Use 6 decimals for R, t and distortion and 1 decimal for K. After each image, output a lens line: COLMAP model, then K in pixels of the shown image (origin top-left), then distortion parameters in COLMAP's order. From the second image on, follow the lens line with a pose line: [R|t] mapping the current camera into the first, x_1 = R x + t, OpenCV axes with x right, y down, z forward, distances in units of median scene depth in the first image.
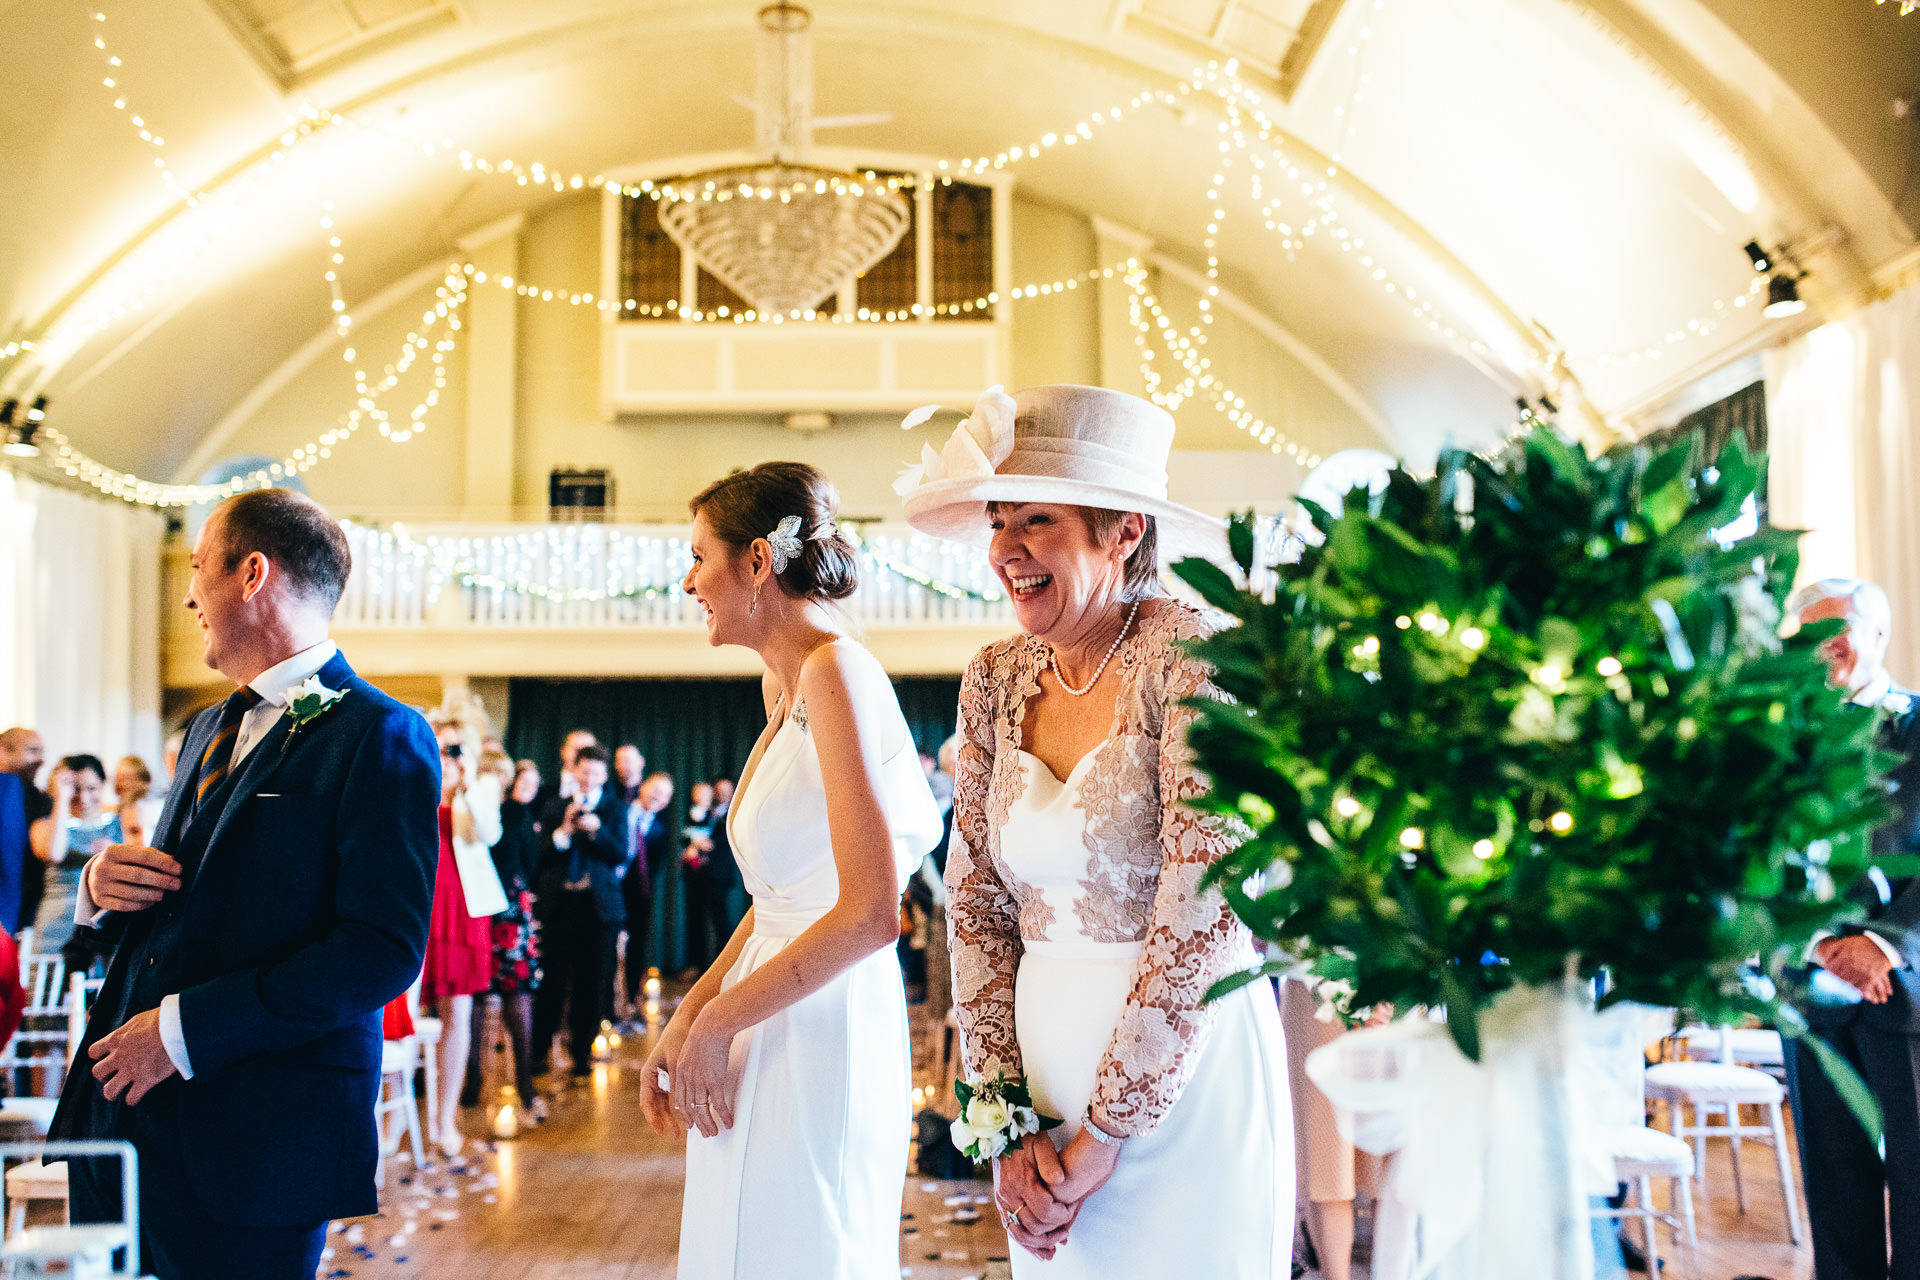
lens RADIAL K [[1924.3, 0, 967.6], [0, 1924.3, 620.2], [0, 0, 1]] dist [0.079577, -0.001761]
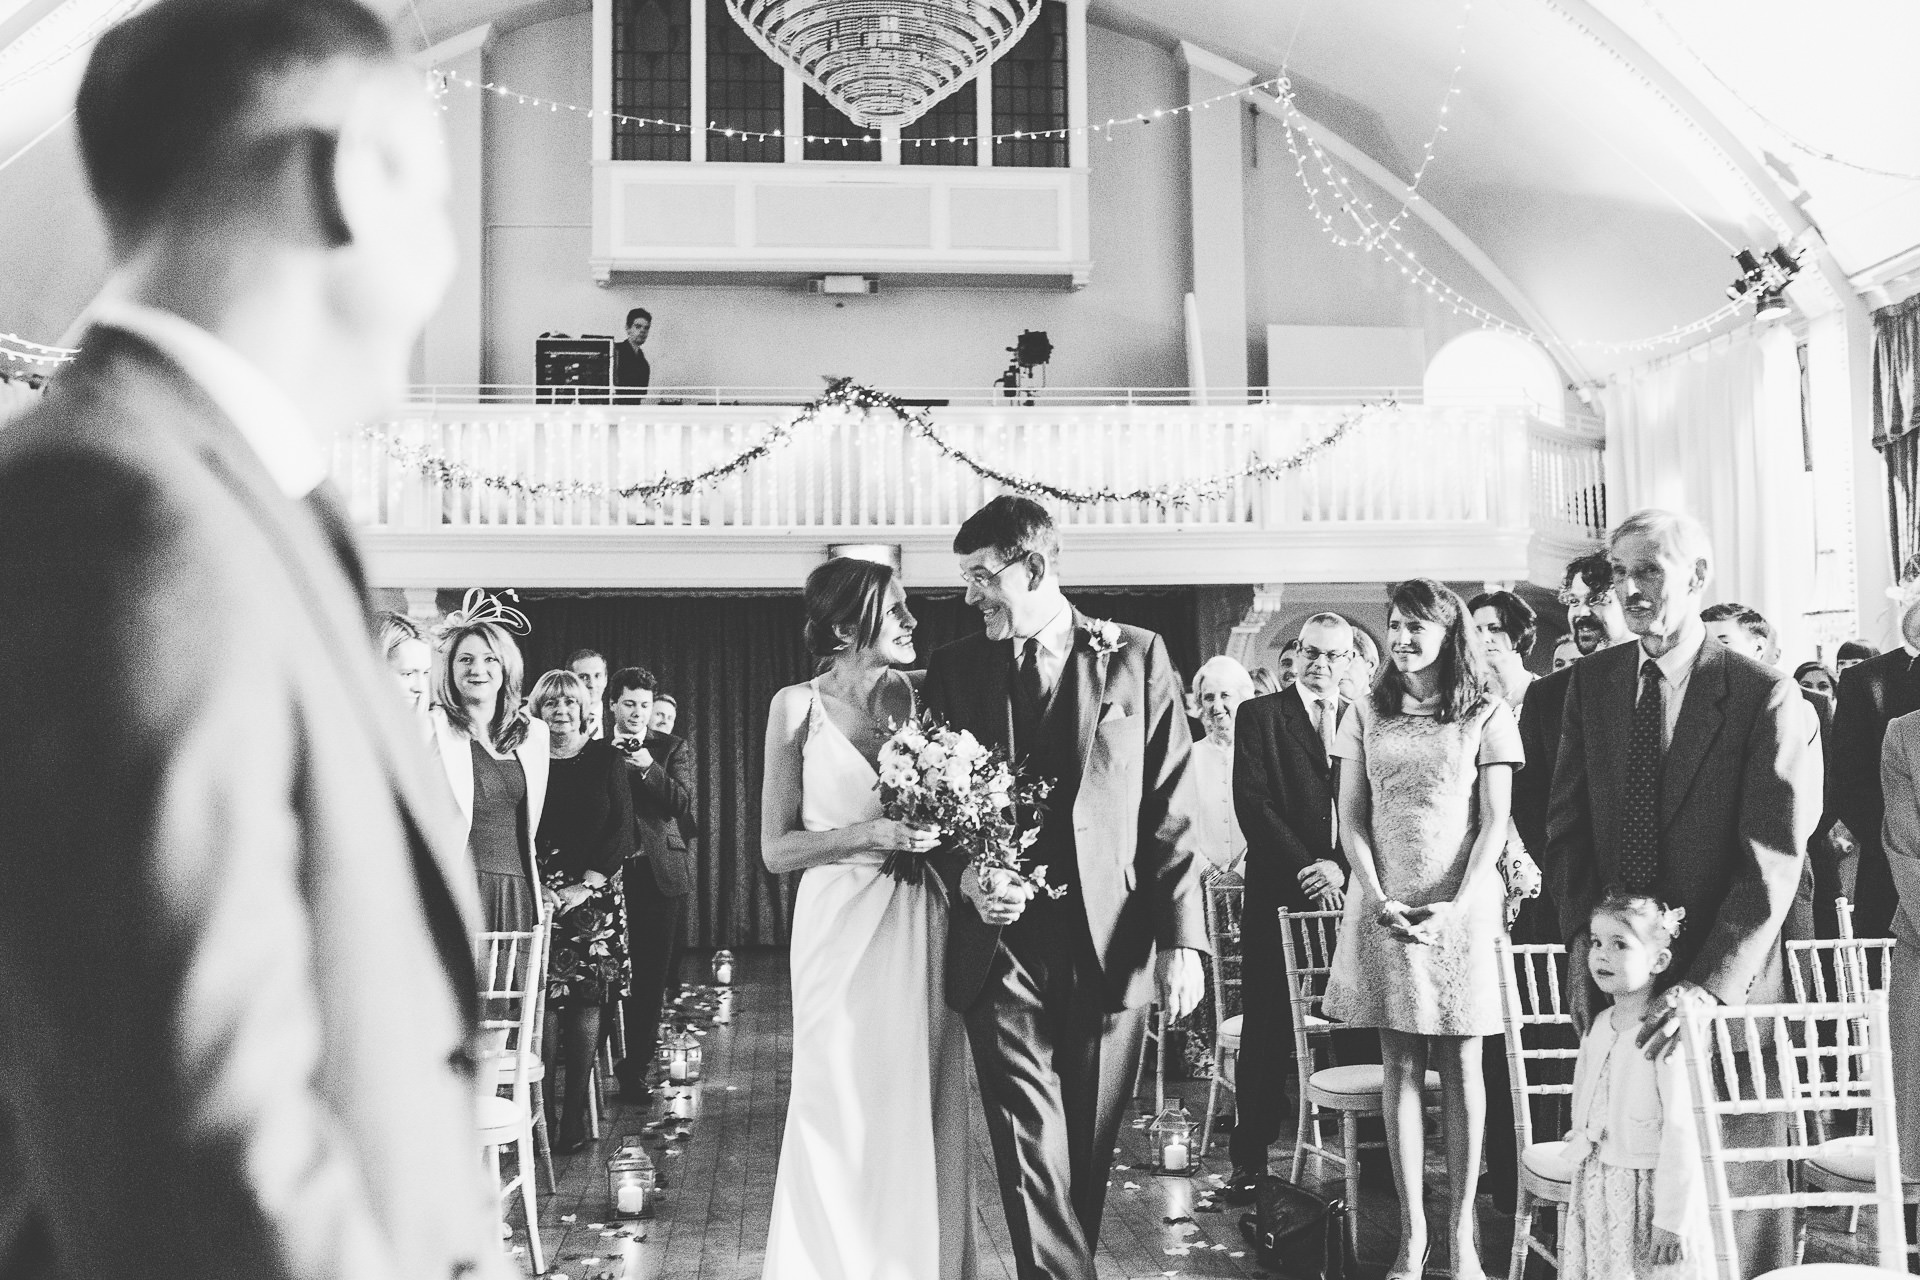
lens RADIAL K [[1943.1, 0, 960.0], [0, 1943.1, 640.0], [0, 0, 1]] dist [0.001860, 0.000006]
pose [[0.996193, -0.005675, 0.086989, -0.111370], [0.001957, 0.999083, 0.042775, 0.013751], [-0.087152, -0.042442, 0.995290, 0.170994]]
